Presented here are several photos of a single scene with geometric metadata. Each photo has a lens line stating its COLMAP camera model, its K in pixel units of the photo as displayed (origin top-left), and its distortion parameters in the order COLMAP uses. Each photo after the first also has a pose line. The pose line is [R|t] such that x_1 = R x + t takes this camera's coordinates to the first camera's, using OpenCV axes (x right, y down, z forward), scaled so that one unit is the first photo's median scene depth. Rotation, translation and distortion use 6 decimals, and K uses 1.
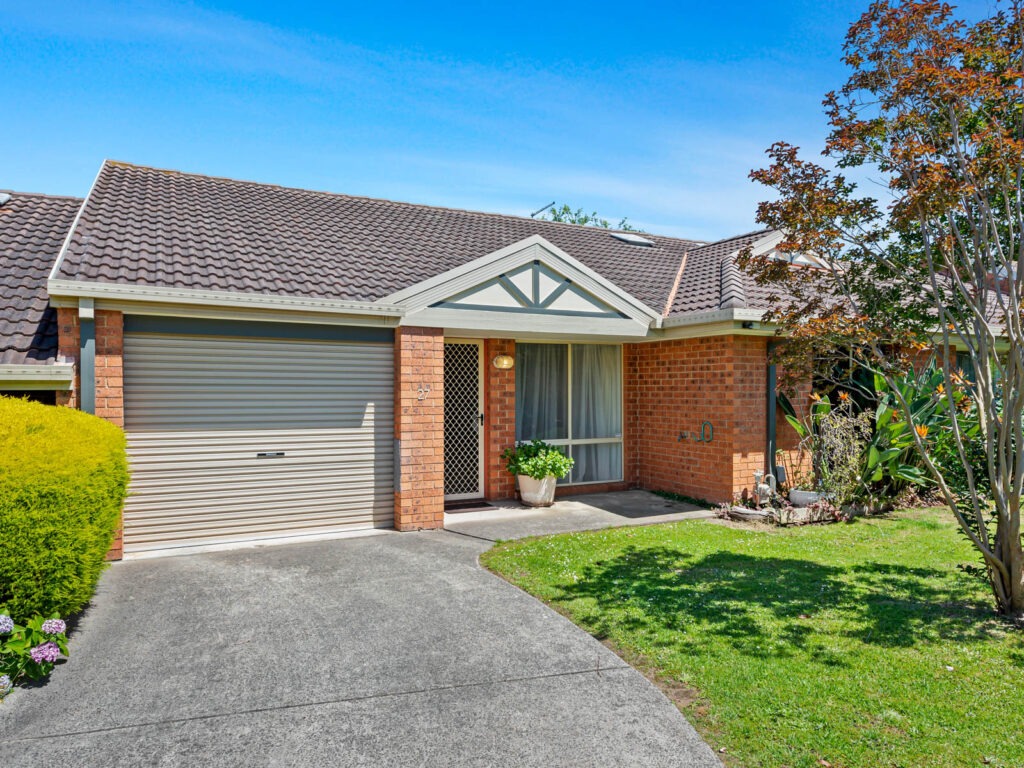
lens RADIAL K [[658.5, 0, 512.0], [0, 658.5, 384.0], [0, 0, 1]] dist [0.019703, -0.000883]
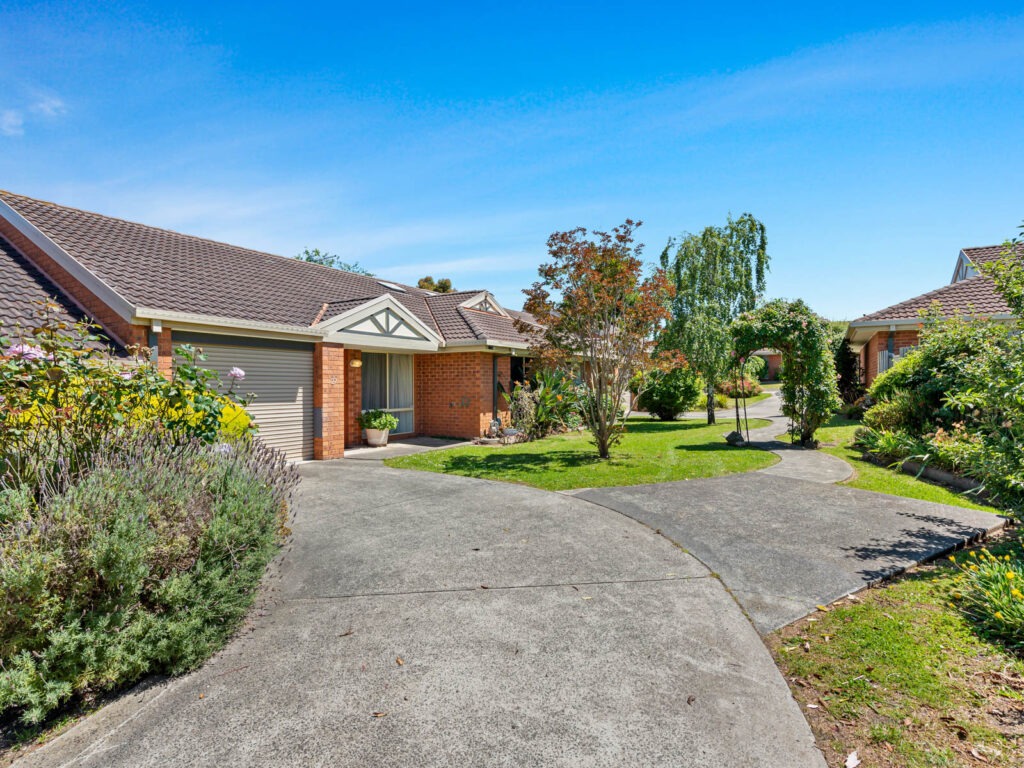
lens RADIAL K [[482.9, 0, 512.0], [0, 482.9, 384.0], [0, 0, 1]] dist [0.000008, 0.000009]
pose [[0.856908, -0.003551, 0.515458, -0.345028], [-0.000524, 0.999970, 0.007760, 0.011002], [-0.515470, -0.006920, 0.856880, -0.302045]]
